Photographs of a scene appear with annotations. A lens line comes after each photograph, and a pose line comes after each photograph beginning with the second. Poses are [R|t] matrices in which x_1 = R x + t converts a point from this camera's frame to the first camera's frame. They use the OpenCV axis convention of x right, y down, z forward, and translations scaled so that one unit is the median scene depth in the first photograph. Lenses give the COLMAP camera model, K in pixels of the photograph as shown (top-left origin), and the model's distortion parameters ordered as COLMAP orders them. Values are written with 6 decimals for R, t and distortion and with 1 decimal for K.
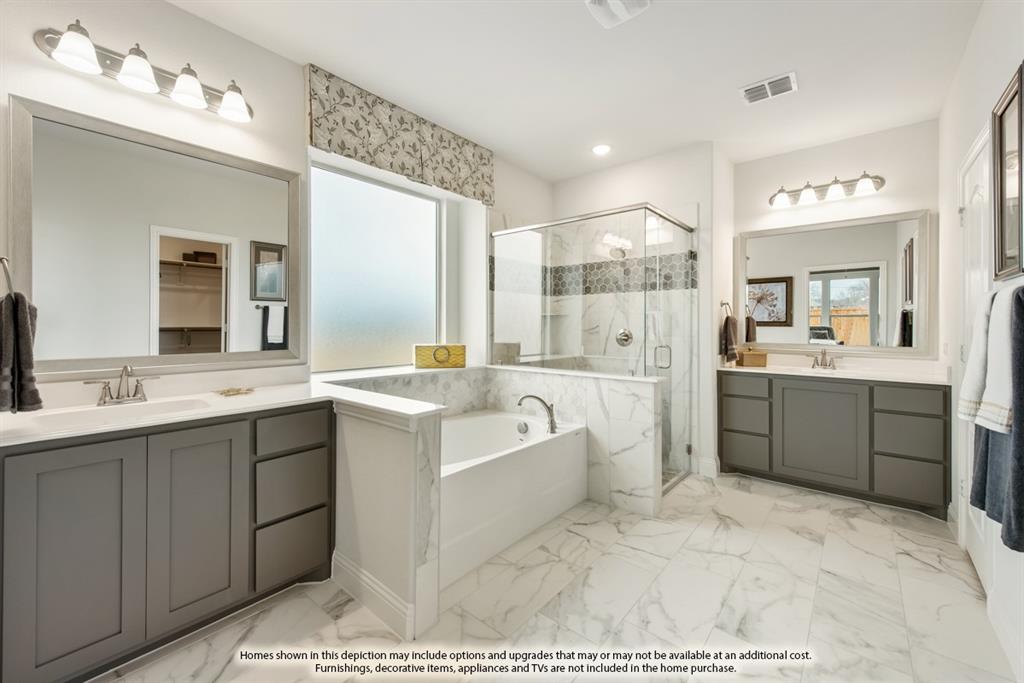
lens RADIAL K [[417.3, 0, 513.1], [0, 417.3, 325.1], [0, 0, 1]] dist [0.006940, 0.000038]
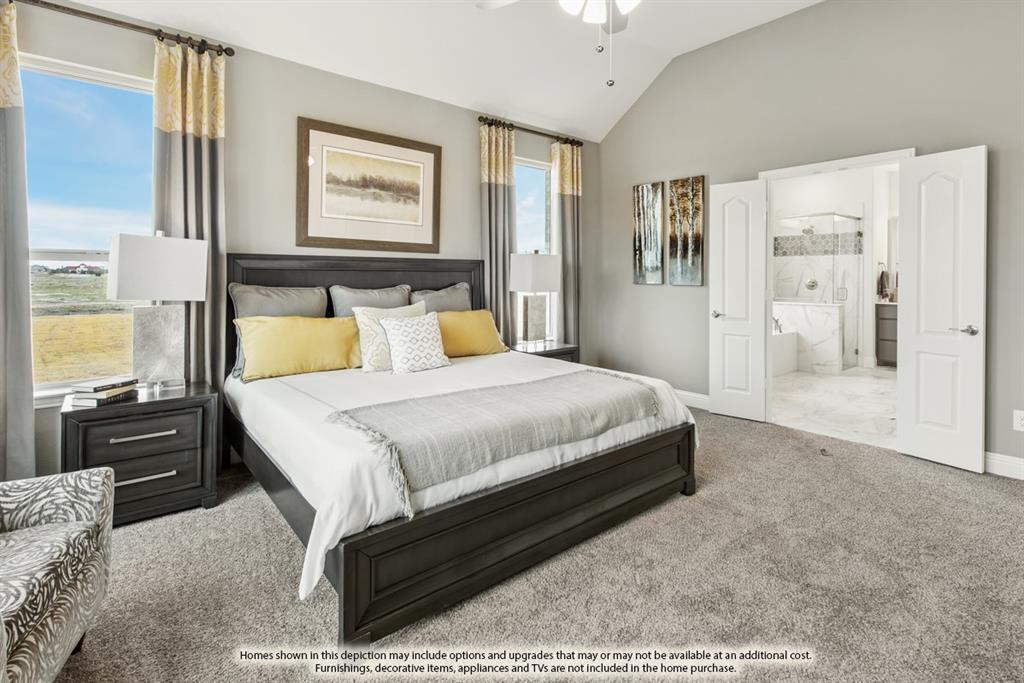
lens RADIAL K [[500.3, 0, 528.8], [0, 500.3, 278.7], [0, 0, 1]] dist [0.011851, -0.001756]
pose [[0.987551, 0.002633, -0.157278, -0.555770], [-0.001345, 0.999965, 0.008293, -0.005723], [0.157294, -0.007978, 0.987520, -1.183215]]
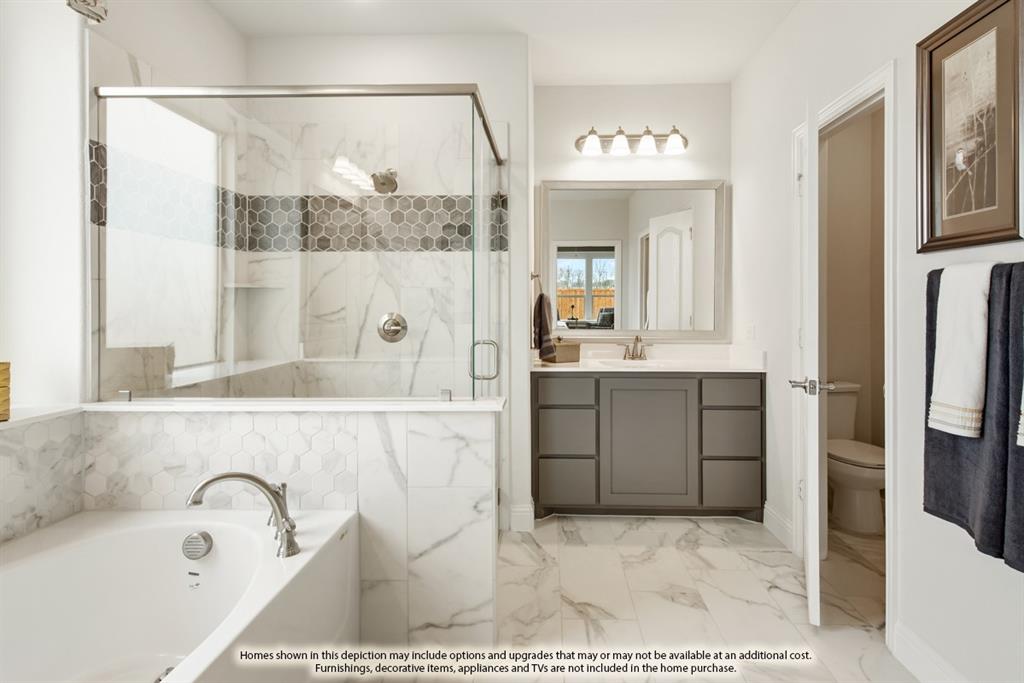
lens RADIAL K [[514.6, 0, 536.7], [0, 514.6, 306.5], [0, 0, 1]] dist [0.013644, -0.003402]
pose [[0.782096, -0.002000, 0.623155, -0.033250], [0.001279, 0.999998, 0.001604, -0.000932], [-0.623157, -0.000458, 0.782097, 0.335609]]
